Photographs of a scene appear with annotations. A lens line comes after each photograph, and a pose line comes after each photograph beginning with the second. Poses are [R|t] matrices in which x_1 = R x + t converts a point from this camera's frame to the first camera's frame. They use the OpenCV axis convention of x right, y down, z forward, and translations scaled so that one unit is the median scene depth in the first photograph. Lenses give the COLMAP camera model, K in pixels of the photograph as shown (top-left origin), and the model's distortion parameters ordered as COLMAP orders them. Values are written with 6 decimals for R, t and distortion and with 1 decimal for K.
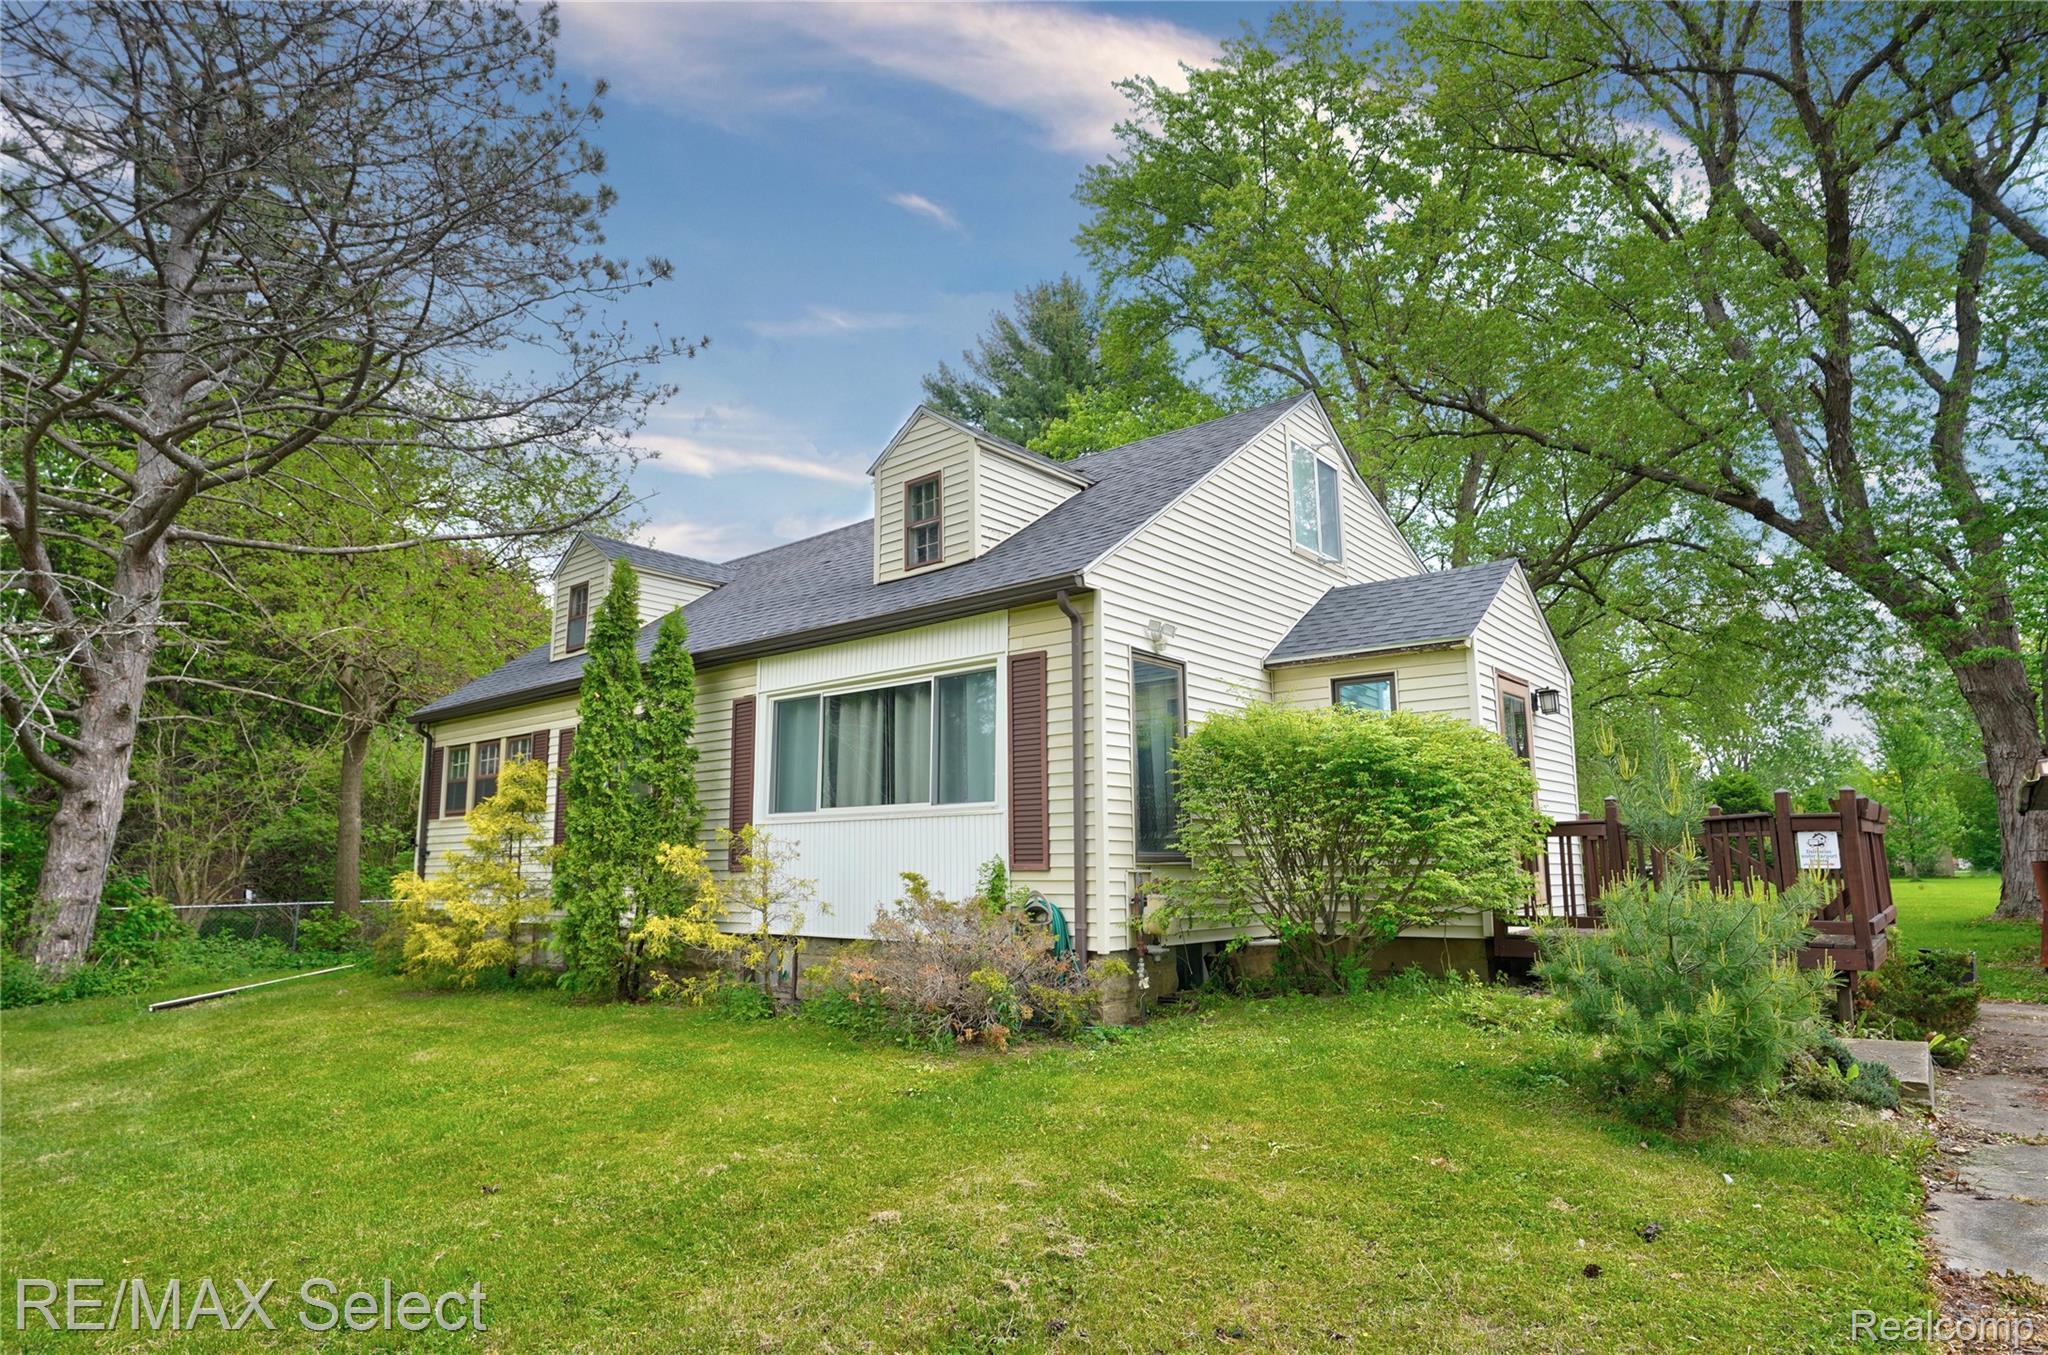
lens RADIAL K [[1130.2, 0, 1024.0], [0, 1130.2, 677.5], [0, 0, 1]] dist [-0.044838, 0.029992]
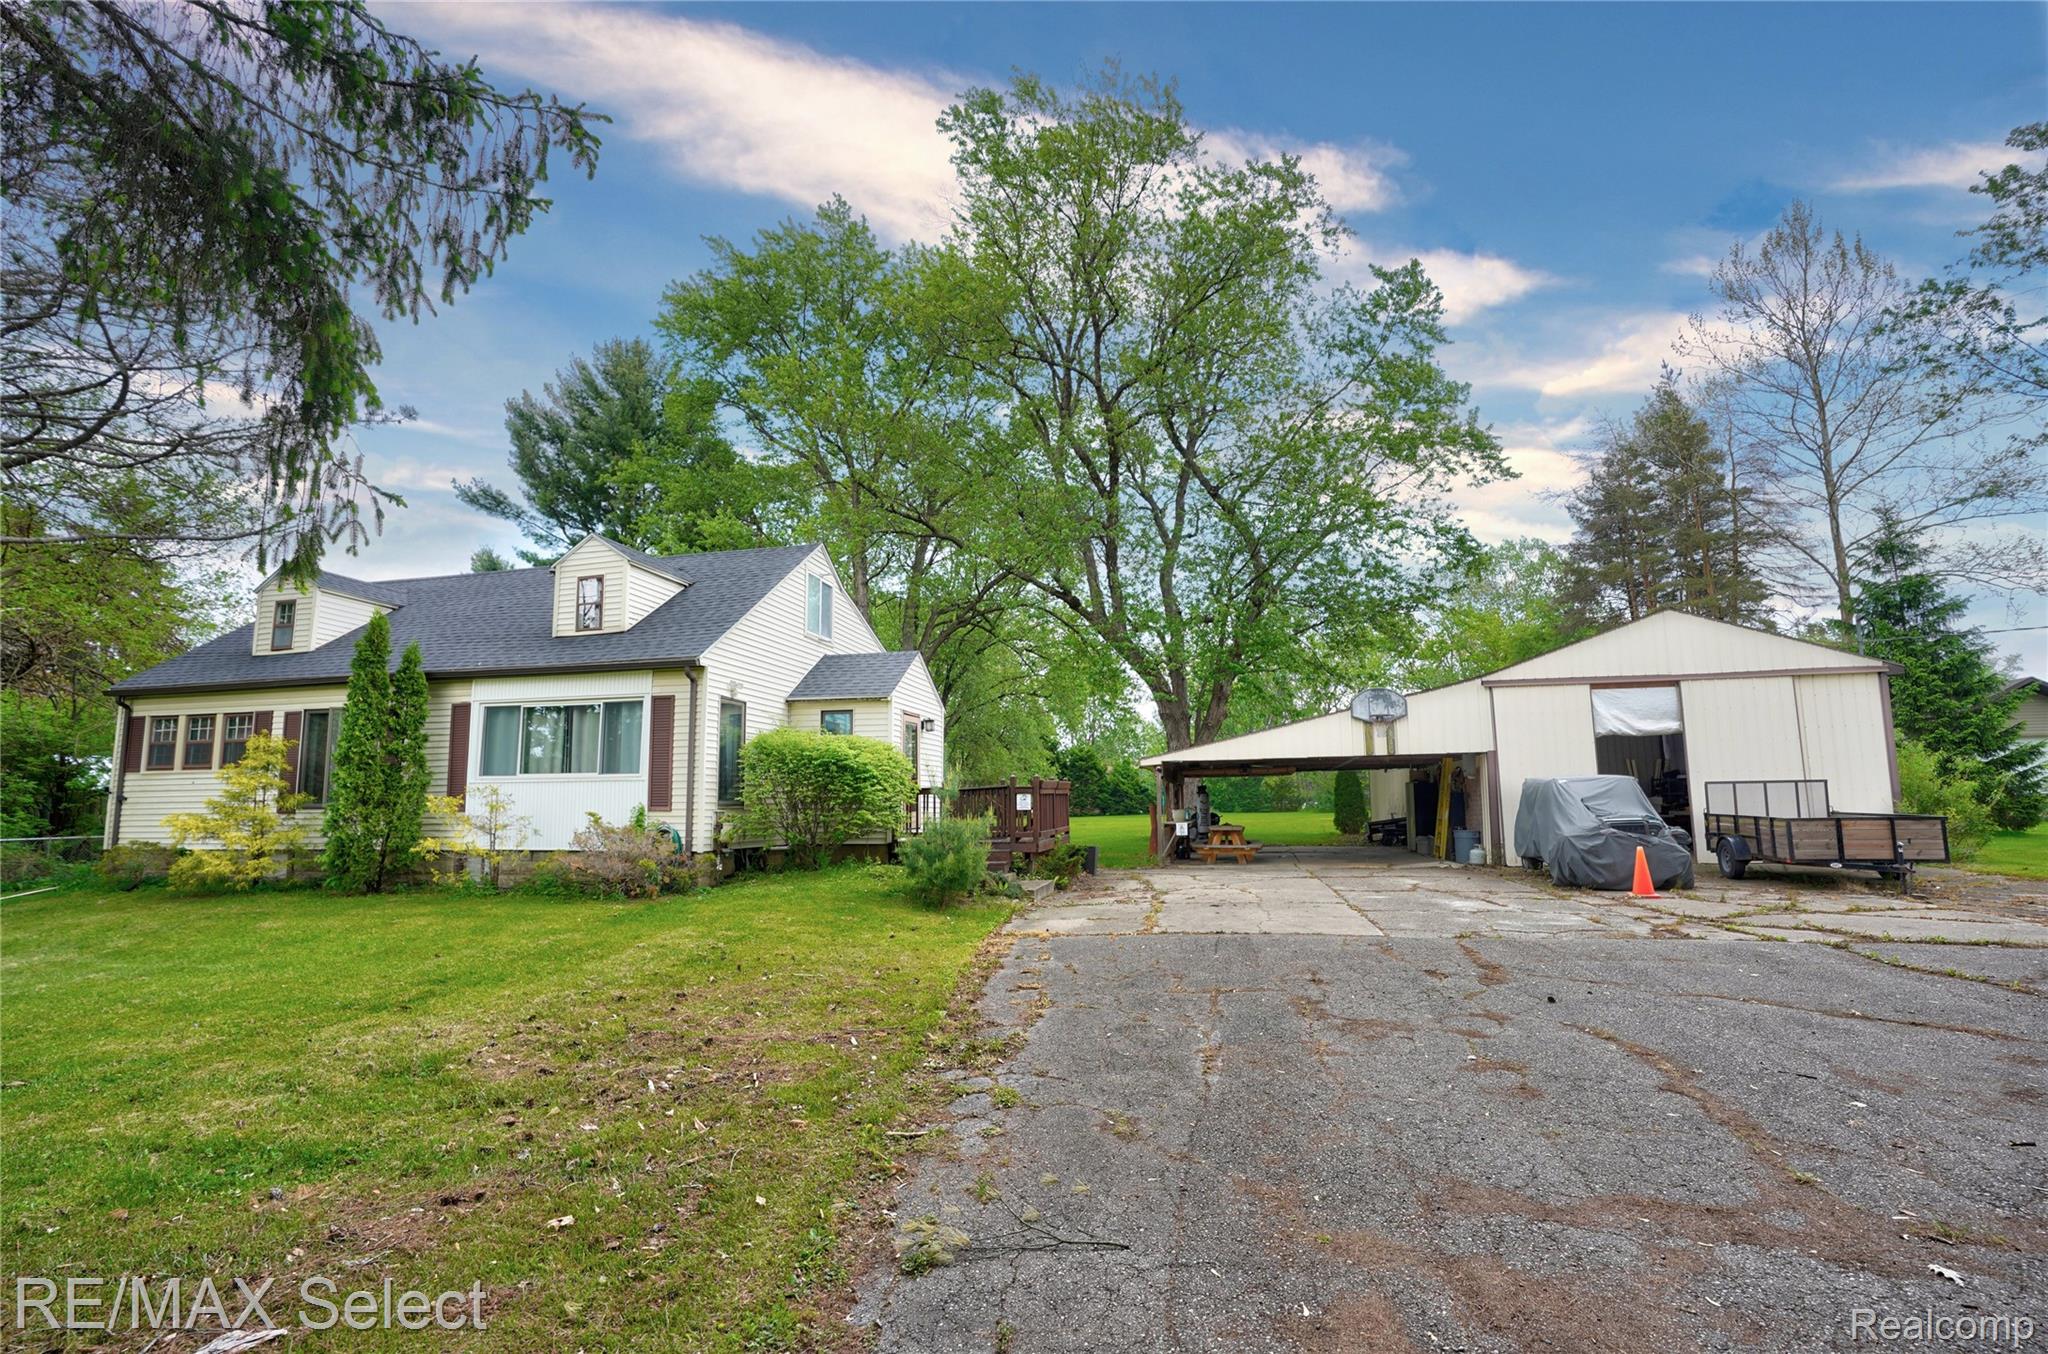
lens RADIAL K [[957.0, 0, 1017.1], [0, 957.0, 675.6], [0, 0, 1]] dist [-0.069086, 0.026653]
pose [[0.889778, 0.056418, 0.452893, -0.185403], [-0.069468, 0.997509, 0.012217, -0.111802], [-0.451076, -0.042332, 0.891481, -0.650182]]
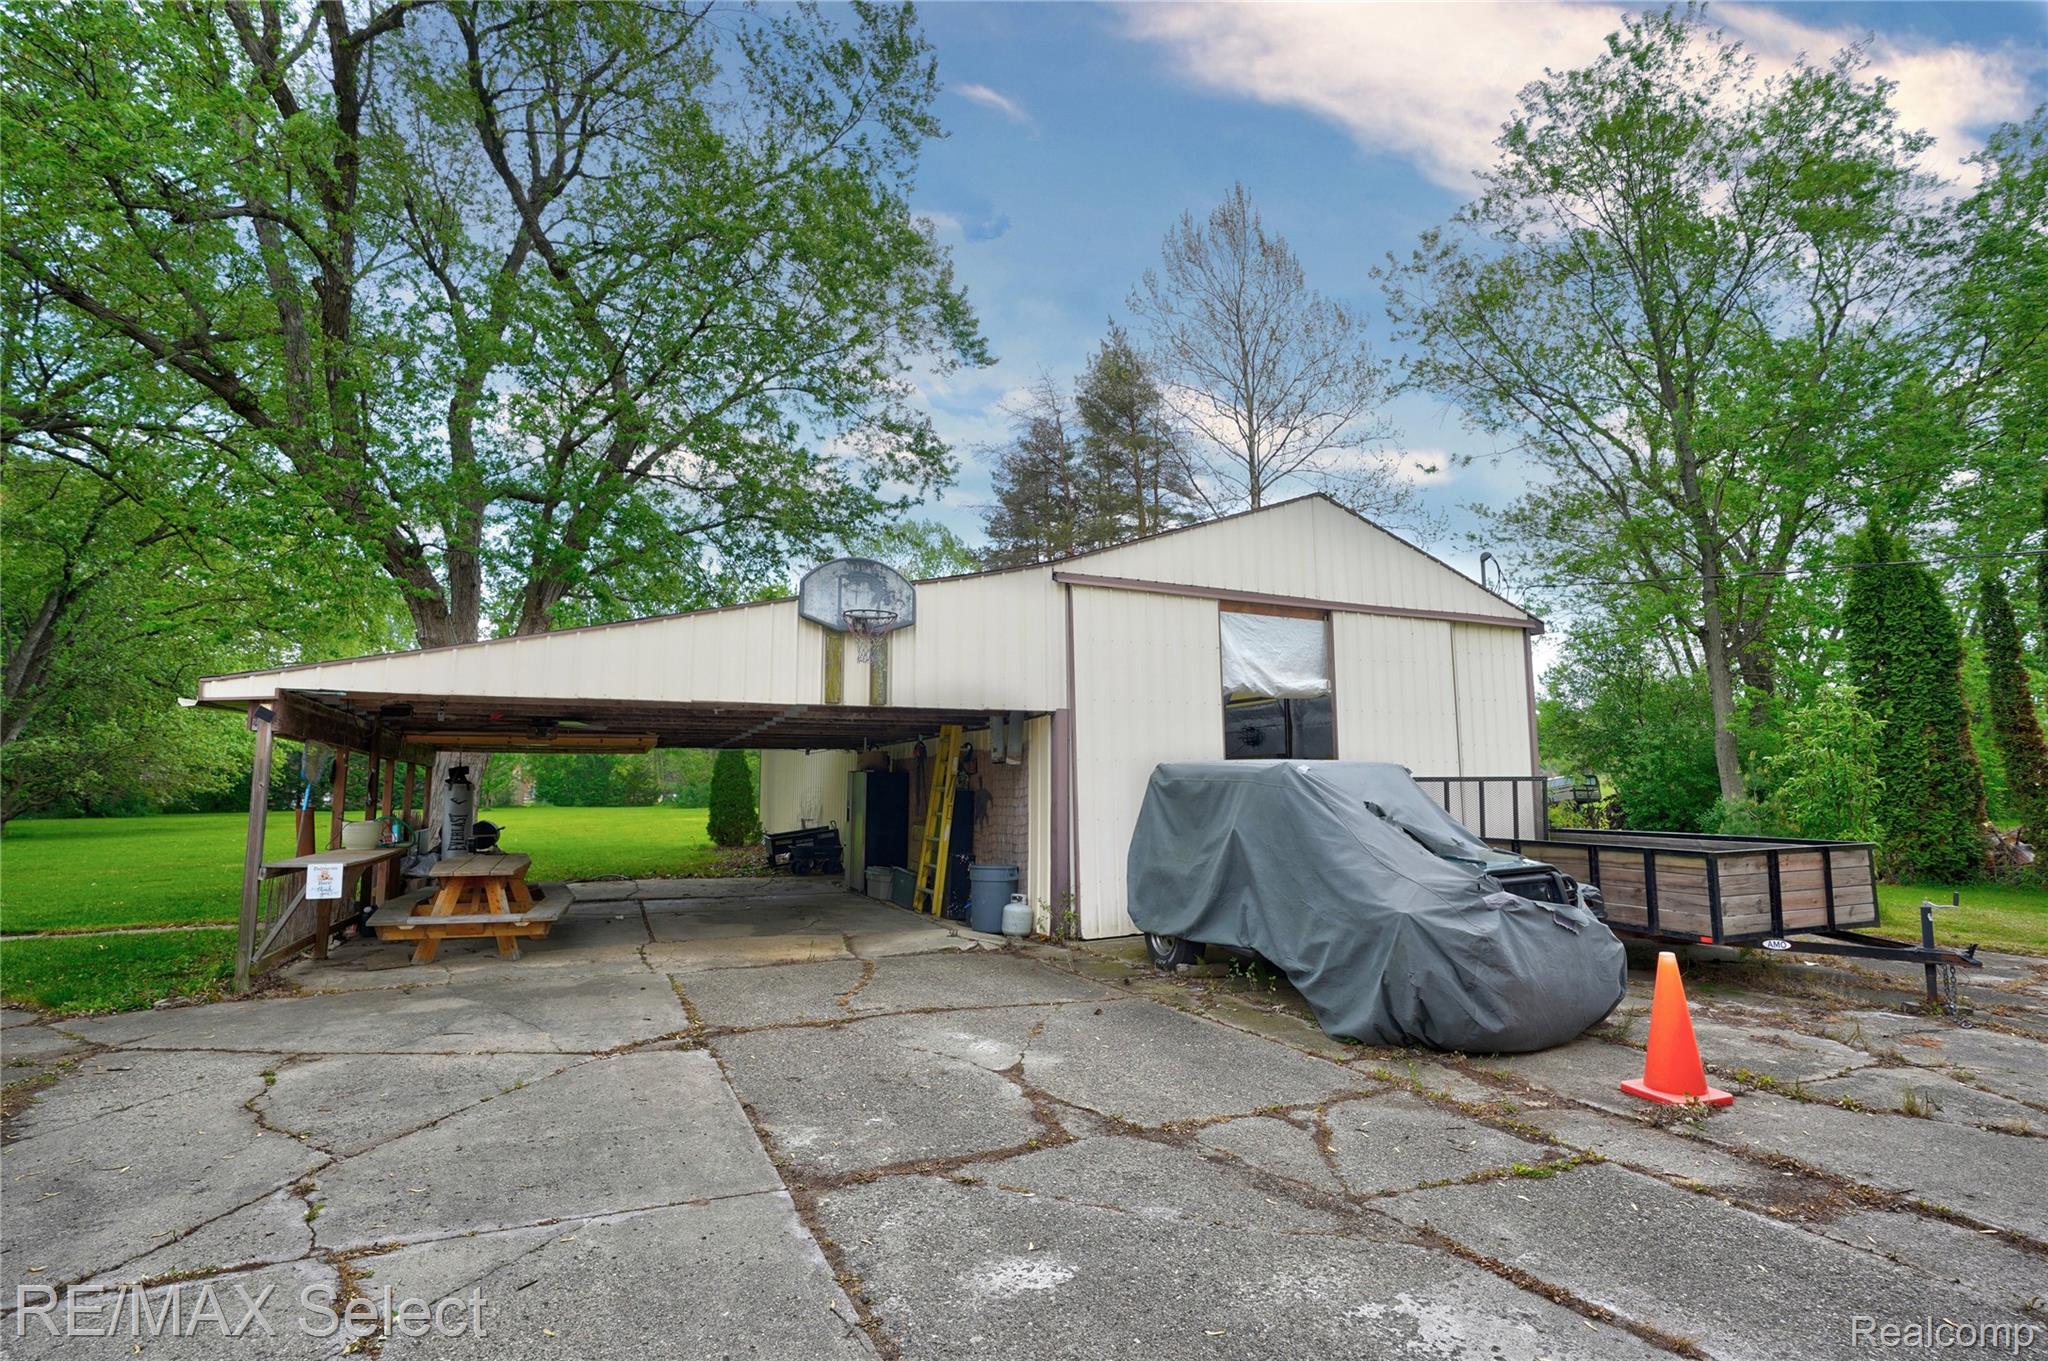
lens RADIAL K [[957.0, 0, 1017.1], [0, 957.0, 679.1], [0, 0, 1]] dist [-0.069086, 0.026653]
pose [[0.431721, 0.107993, 0.895519, 0.714394], [-0.145260, 0.988172, -0.049138, 0.032764], [-0.890234, -0.108869, 0.442302, 0.298074]]
